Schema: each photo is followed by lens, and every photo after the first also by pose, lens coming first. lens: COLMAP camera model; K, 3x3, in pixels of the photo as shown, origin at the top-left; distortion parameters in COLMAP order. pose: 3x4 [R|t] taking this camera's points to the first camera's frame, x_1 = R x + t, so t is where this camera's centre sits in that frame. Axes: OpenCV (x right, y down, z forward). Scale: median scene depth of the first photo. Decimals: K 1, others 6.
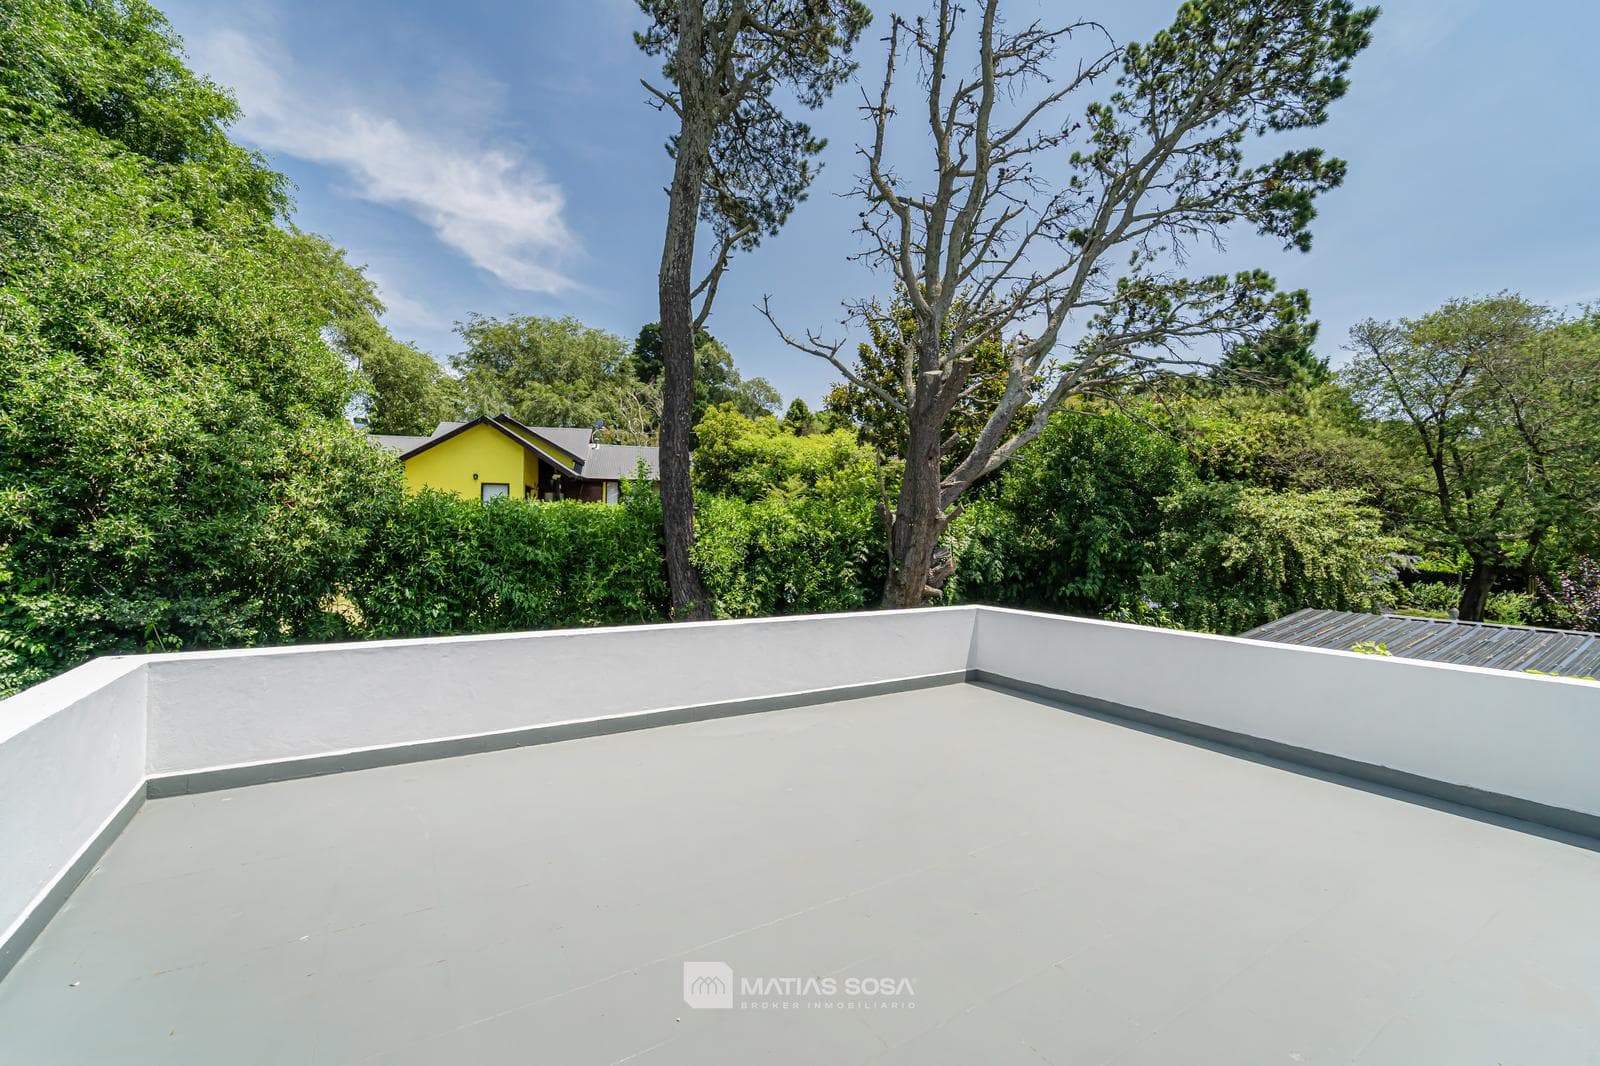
lens RADIAL K [[659.1, 0, 816.1], [0, 659.1, 522.4], [0, 0, 1]] dist [-0.001982, -0.000472]
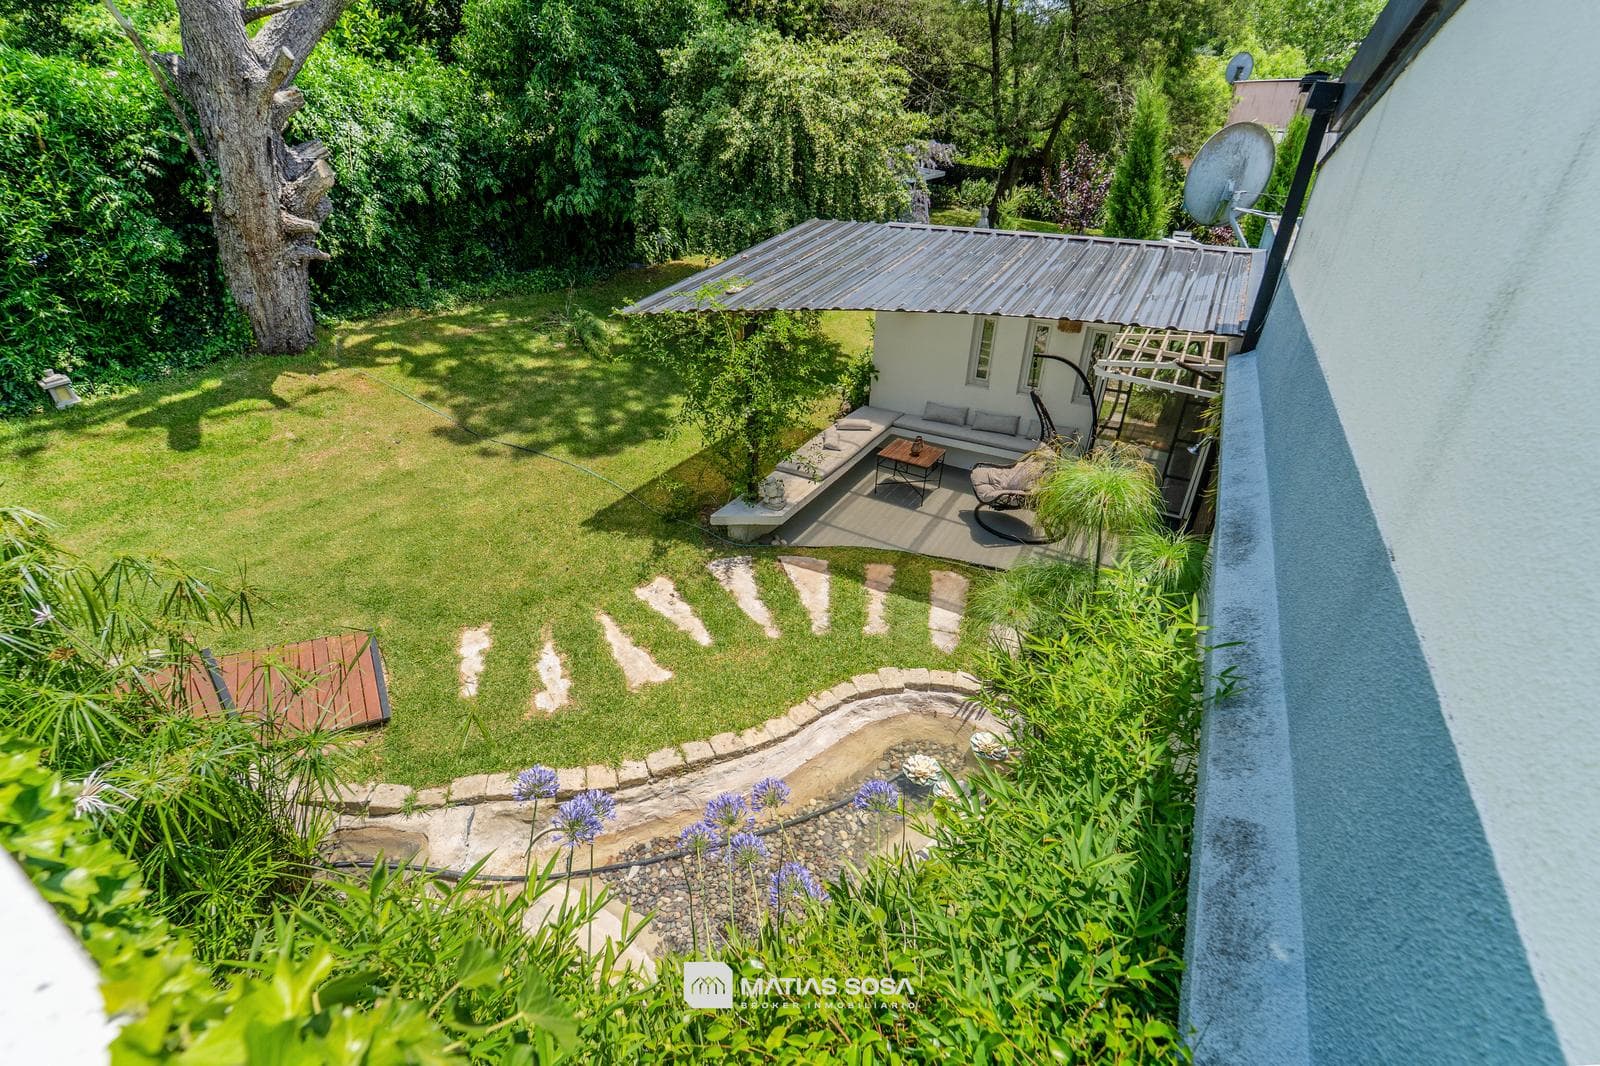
lens RADIAL K [[654.8, 0, 800.0], [0, 654.8, 533.0], [0, 0, 1]] dist [-0.023727, -0.000155]
pose [[0.881187, -0.250743, 0.400796, 0.269516], [-0.004062, 0.843718, 0.536771, 0.026210], [-0.472751, -0.474623, 0.742455, 0.216229]]
